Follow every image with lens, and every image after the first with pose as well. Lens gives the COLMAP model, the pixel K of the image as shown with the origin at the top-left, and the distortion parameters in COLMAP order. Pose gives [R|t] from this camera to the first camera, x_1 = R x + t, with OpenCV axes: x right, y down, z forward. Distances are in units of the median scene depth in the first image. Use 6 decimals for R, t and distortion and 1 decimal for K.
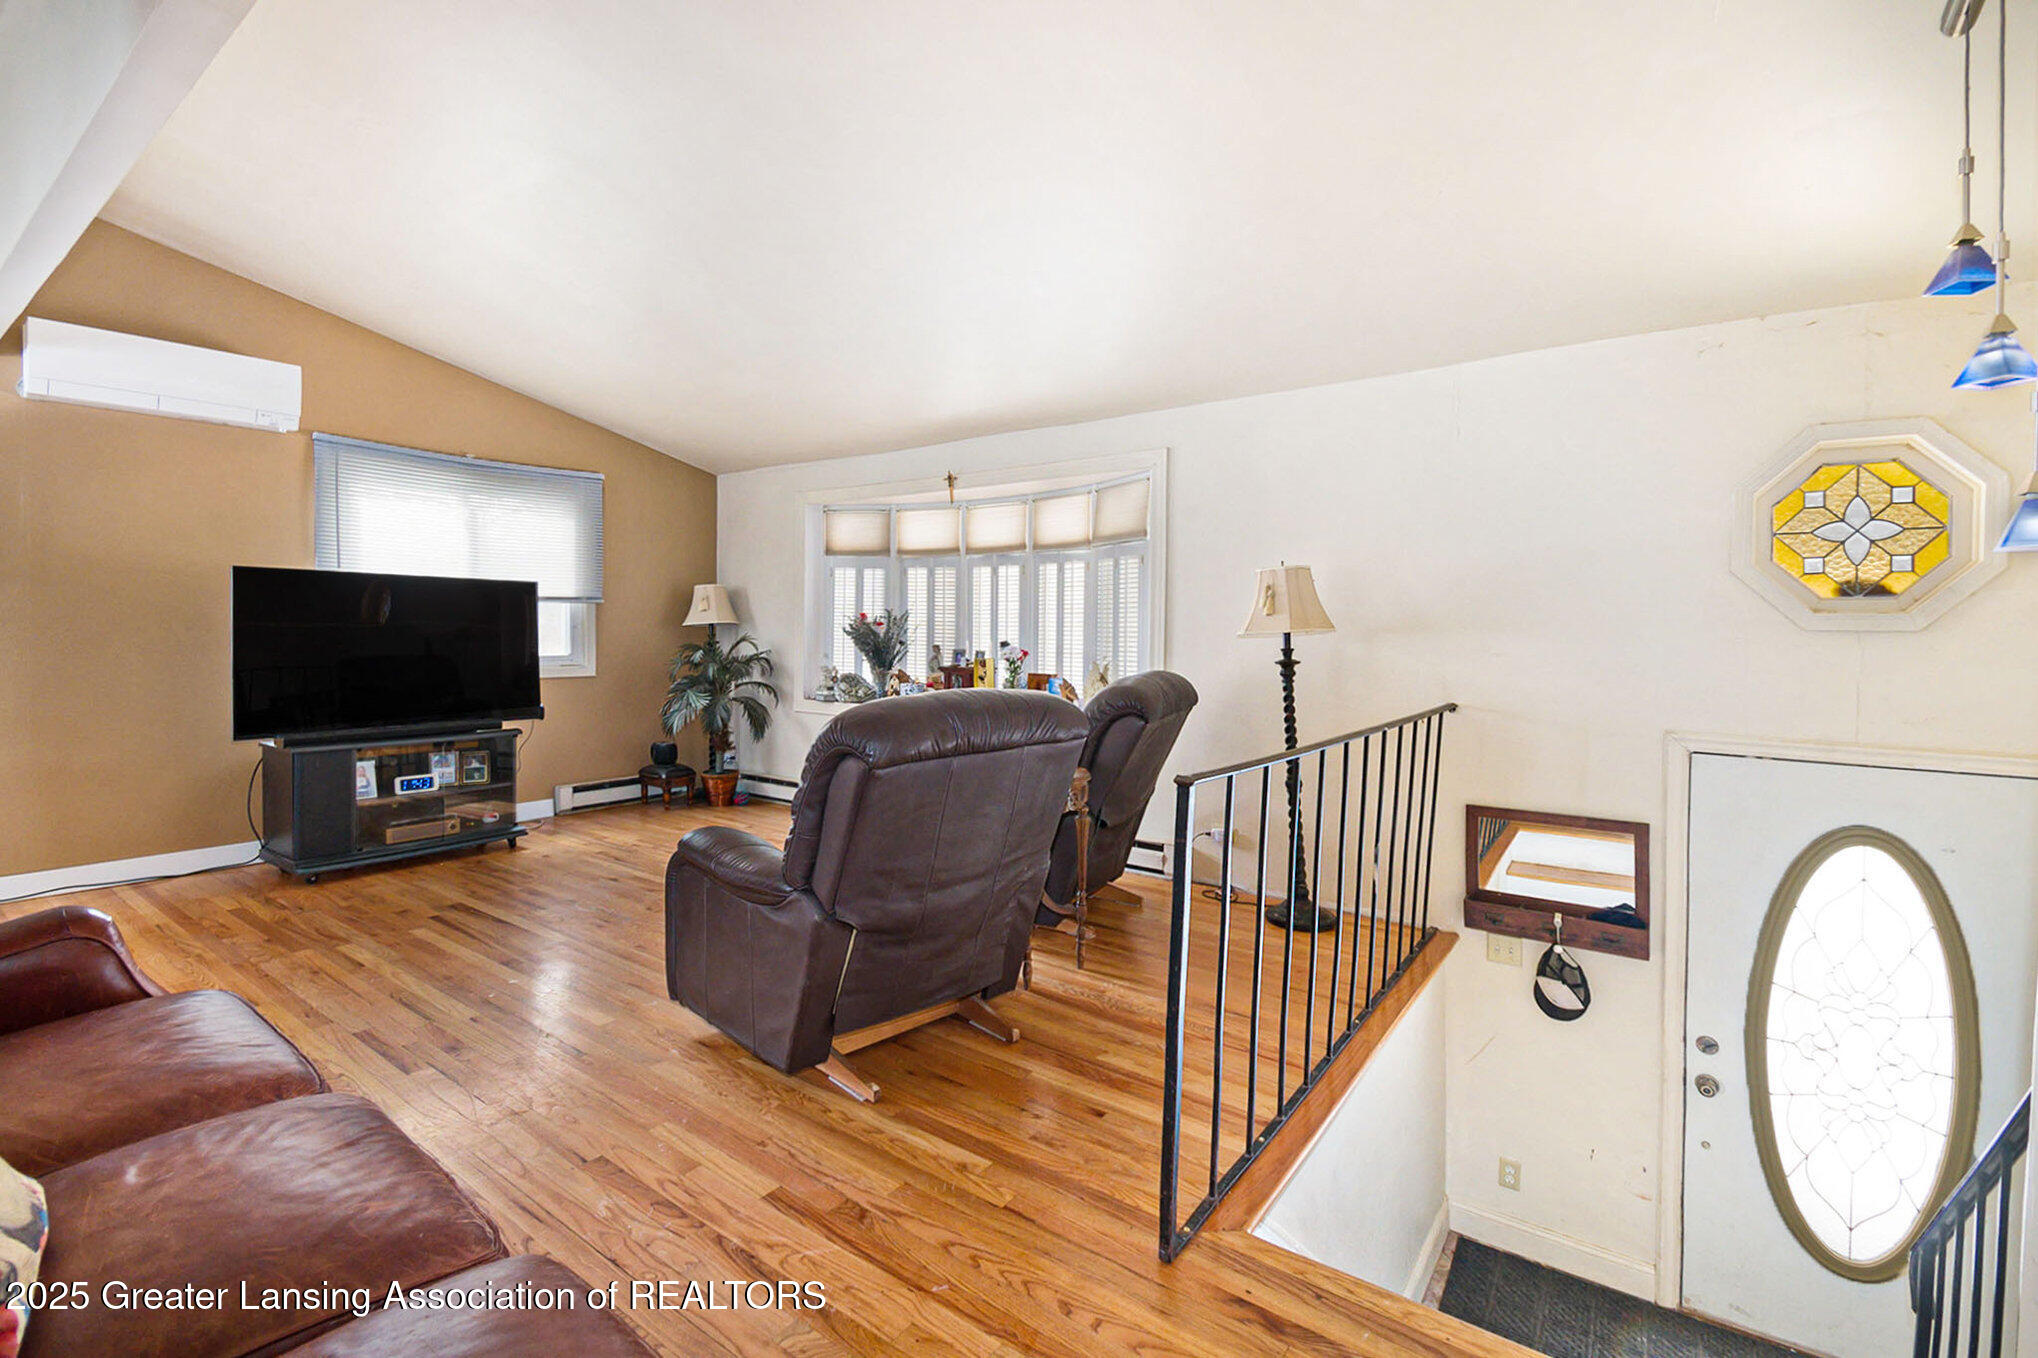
lens RADIAL K [[904.6, 0, 1023.1], [0, 904.6, 637.1], [0, 0, 1]] dist [0.012716, -0.000268]
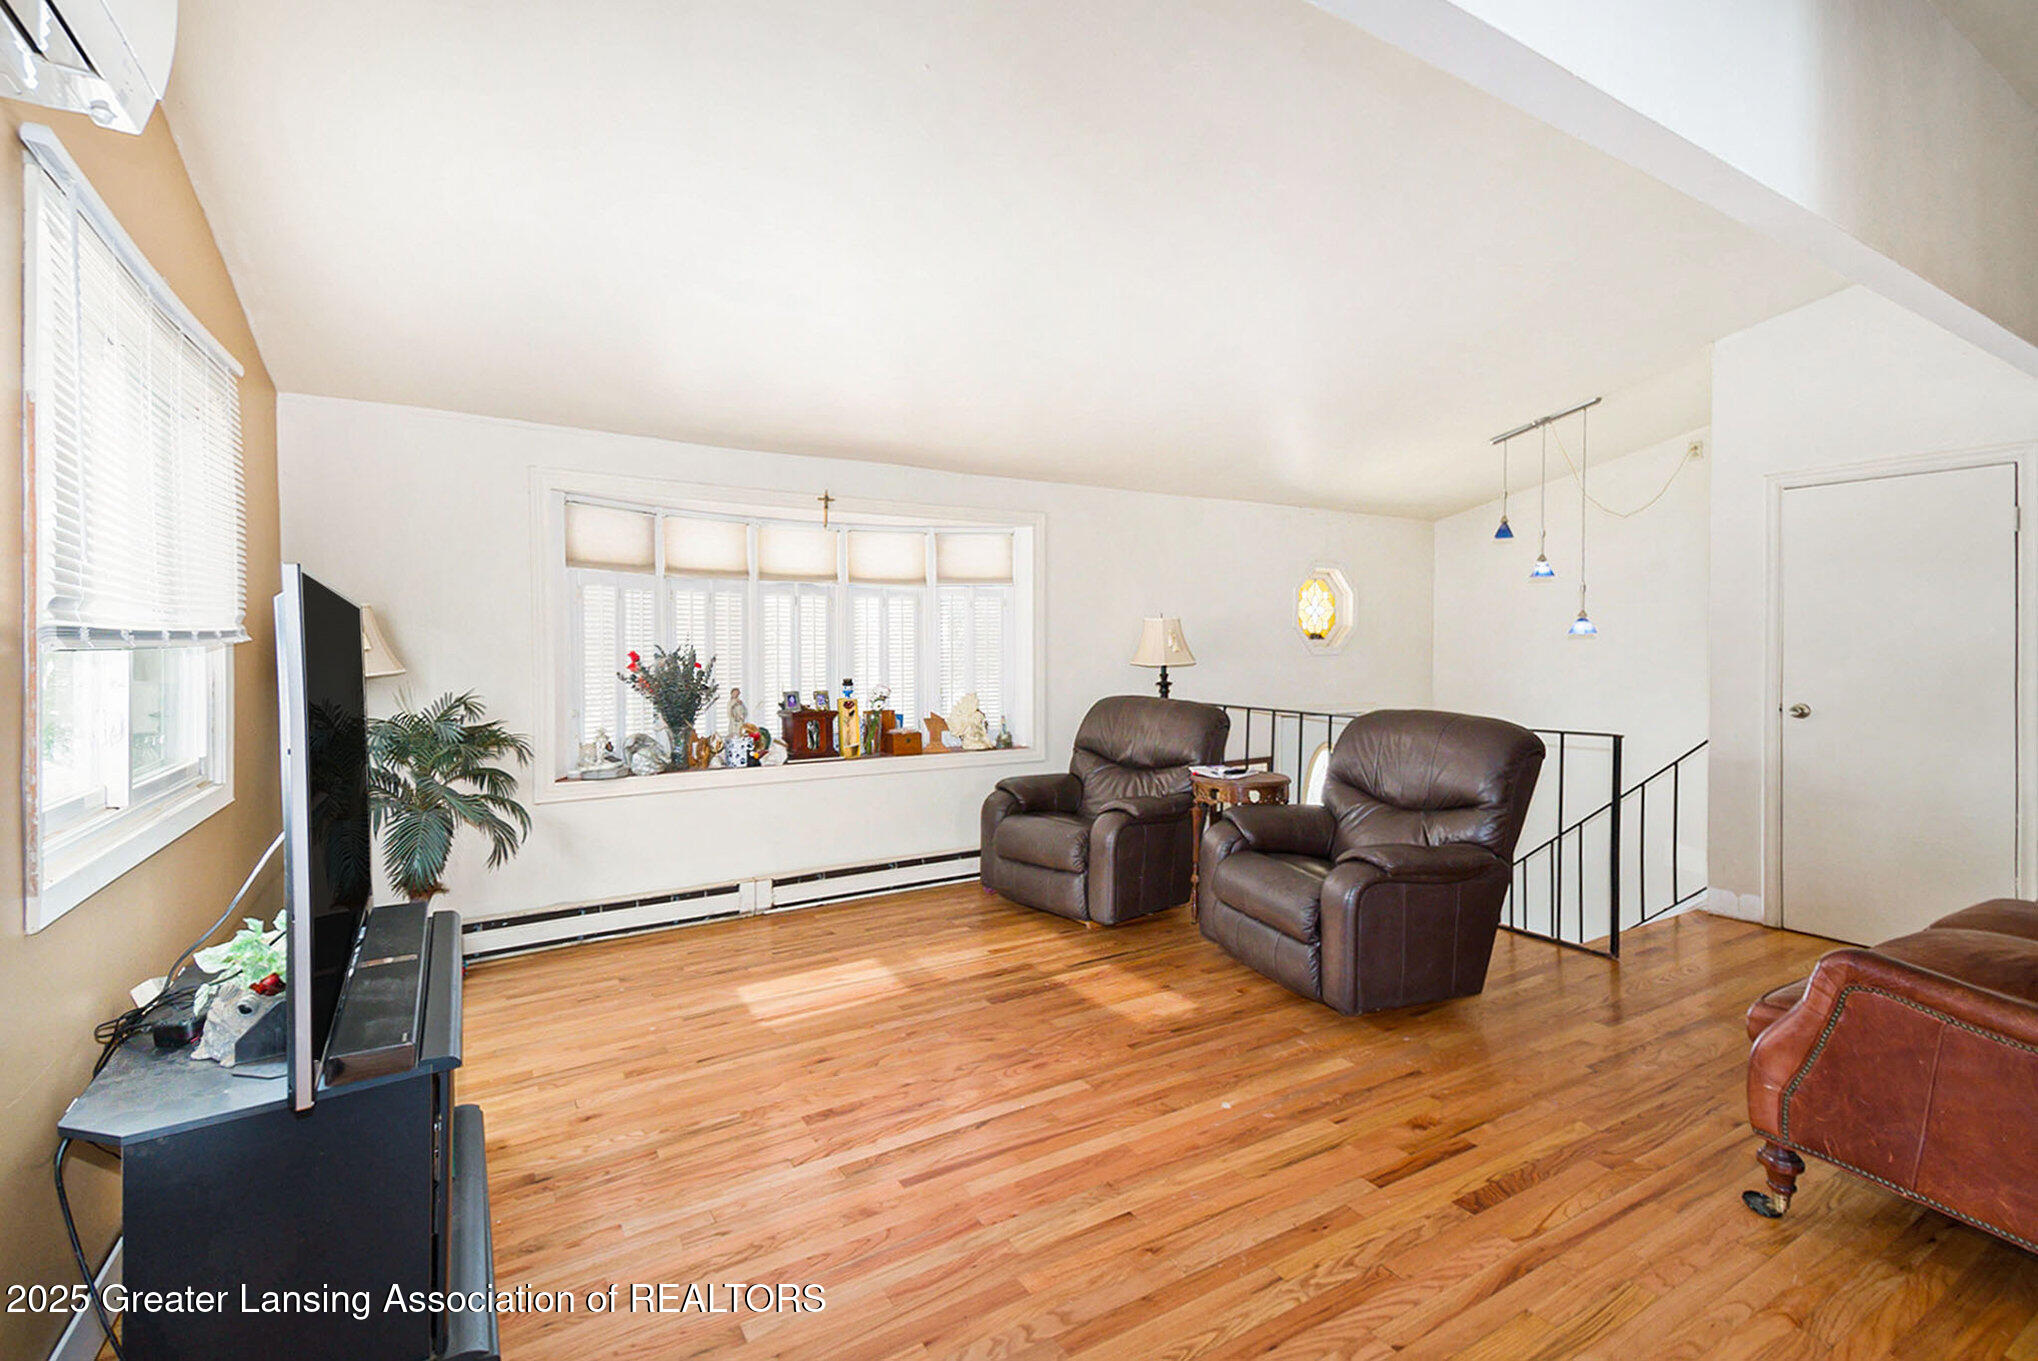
lens RADIAL K [[905.7, 0, 998.1], [0, 905.7, 642.9], [0, 0, 1]] dist [0.032492, 0.000029]
pose [[0.394872, -0.009740, 0.918684, -0.756741], [0.016377, 0.999860, 0.003561, -0.031160], [-0.918590, 0.013639, 0.394976, 0.456431]]
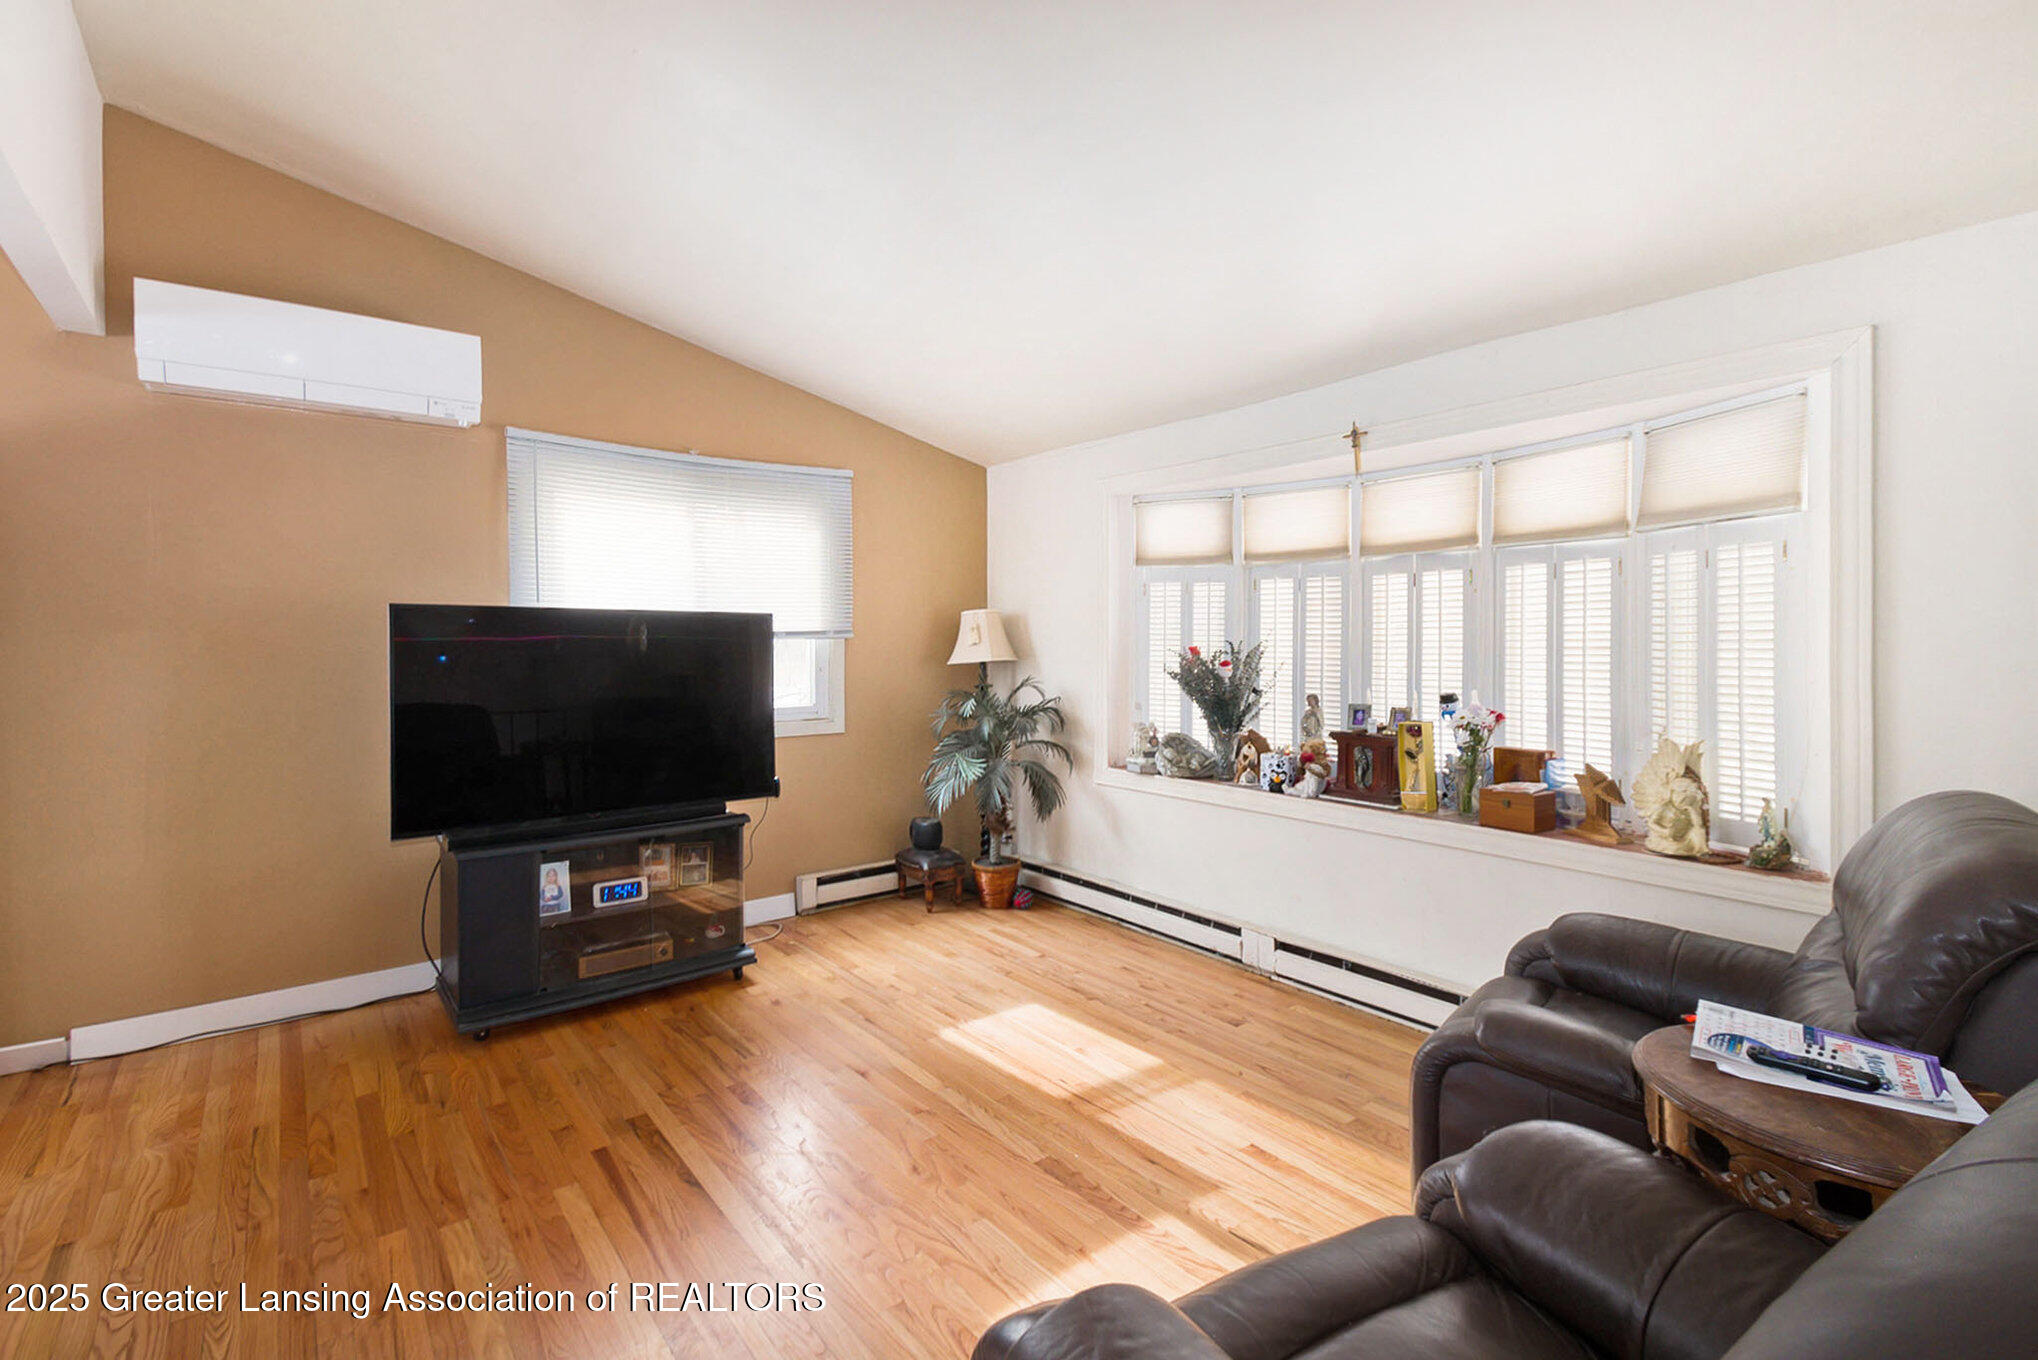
lens RADIAL K [[905.7, 0, 998.1], [0, 905.7, 642.4], [0, 0, 1]] dist [0.032492, 0.000029]
pose [[0.961057, -0.010849, -0.276137, -0.132582], [0.008450, 0.999916, -0.009876, -0.025049], [0.276221, 0.007158, 0.961068, 0.298642]]
